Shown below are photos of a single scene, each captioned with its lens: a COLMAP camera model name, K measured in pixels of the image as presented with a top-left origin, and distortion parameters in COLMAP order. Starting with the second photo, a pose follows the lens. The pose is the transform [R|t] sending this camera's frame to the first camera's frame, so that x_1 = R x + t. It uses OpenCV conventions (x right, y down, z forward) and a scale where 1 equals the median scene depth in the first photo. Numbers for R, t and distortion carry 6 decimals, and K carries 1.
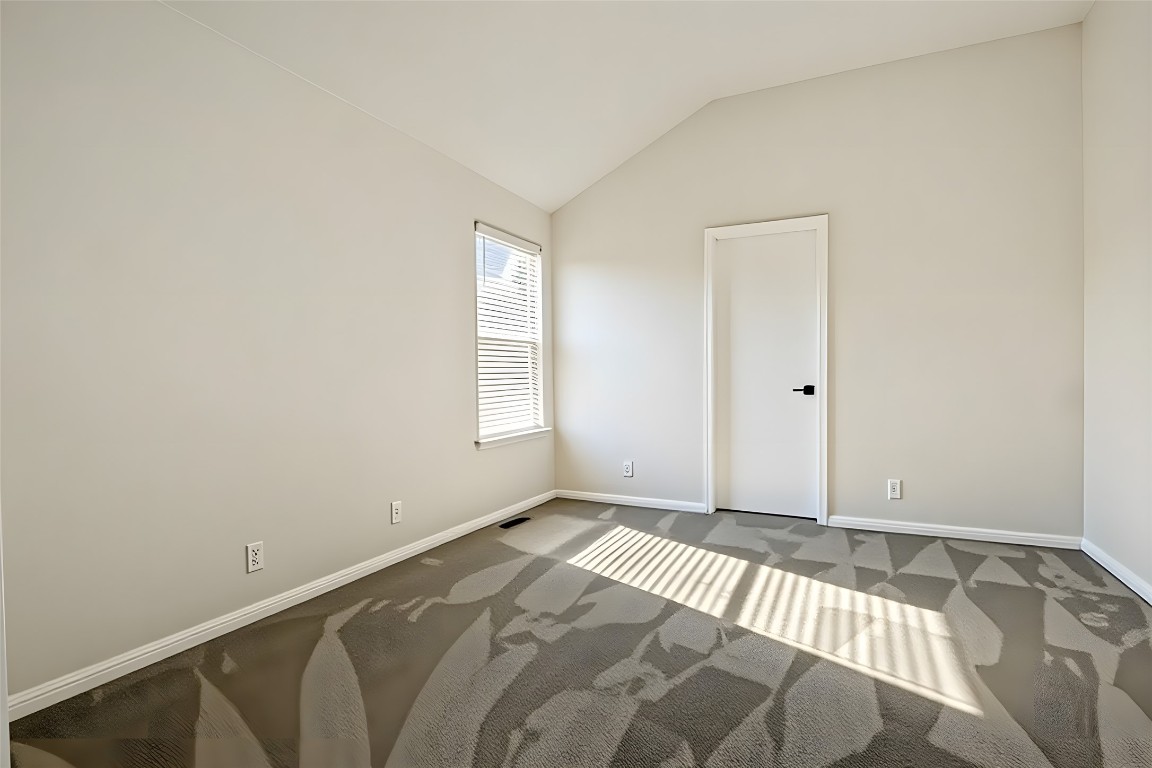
lens RADIAL K [[573.1, 0, 577.7], [0, 573.1, 374.7], [0, 0, 1]] dist [0.000900, -0.001212]
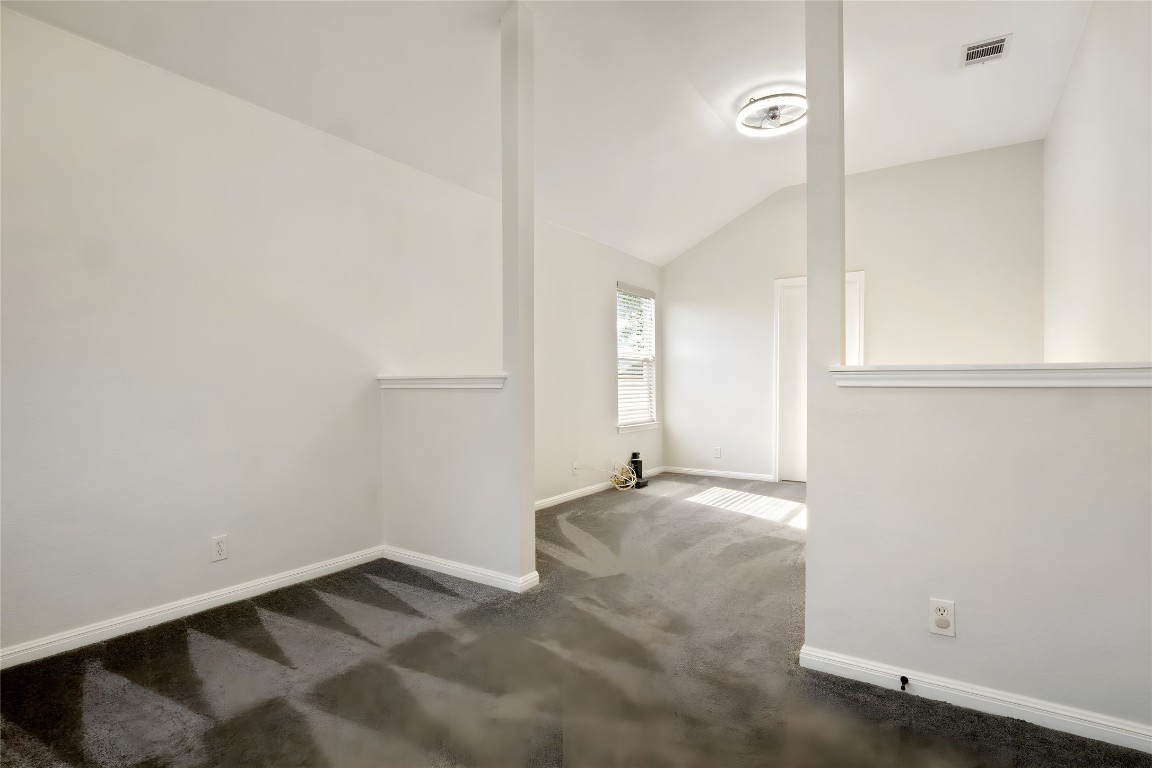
lens RADIAL K [[573.1, 0, 577.7], [0, 573.1, 374.7], [0, 0, 1]] dist [0.000900, -0.001212]
pose [[0.991079, 0.003810, -0.133223, -0.067315], [-0.005016, 0.999949, -0.008723, -0.010188], [0.133183, 0.009313, 0.991048, -0.456399]]
